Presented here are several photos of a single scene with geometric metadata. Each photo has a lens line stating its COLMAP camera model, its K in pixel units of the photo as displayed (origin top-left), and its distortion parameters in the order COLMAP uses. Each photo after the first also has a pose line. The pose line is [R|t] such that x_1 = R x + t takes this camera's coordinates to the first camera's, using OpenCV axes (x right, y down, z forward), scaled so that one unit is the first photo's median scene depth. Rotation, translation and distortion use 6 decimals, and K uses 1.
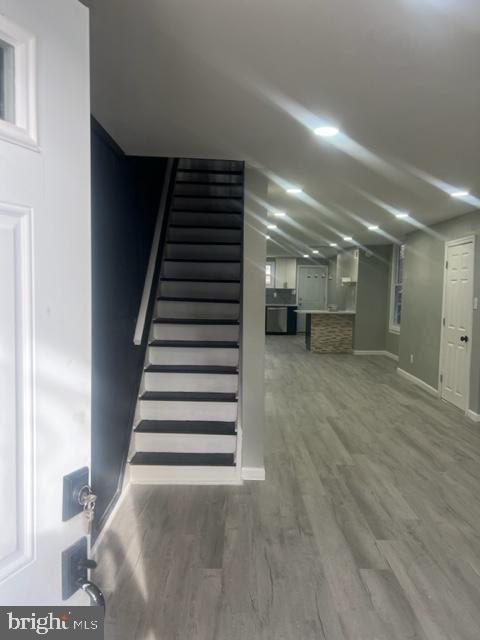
lens RADIAL K [[490.9, 0, 240.0], [0, 490.9, 320.0], [0, 0, 1]] dist [0.079461, -0.122657]
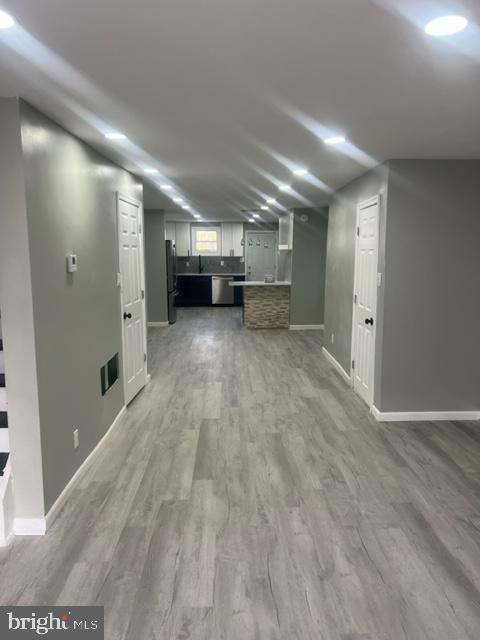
lens RADIAL K [[490.9, 0, 240.0], [0, 490.9, 320.0], [0, 0, 1]] dist [0.079461, -0.122657]
pose [[0.999413, -0.020048, 0.027786, 0.190179], [0.018012, 0.997266, 0.071660, -0.025155], [-0.029146, -0.071118, 0.997042, 0.159945]]
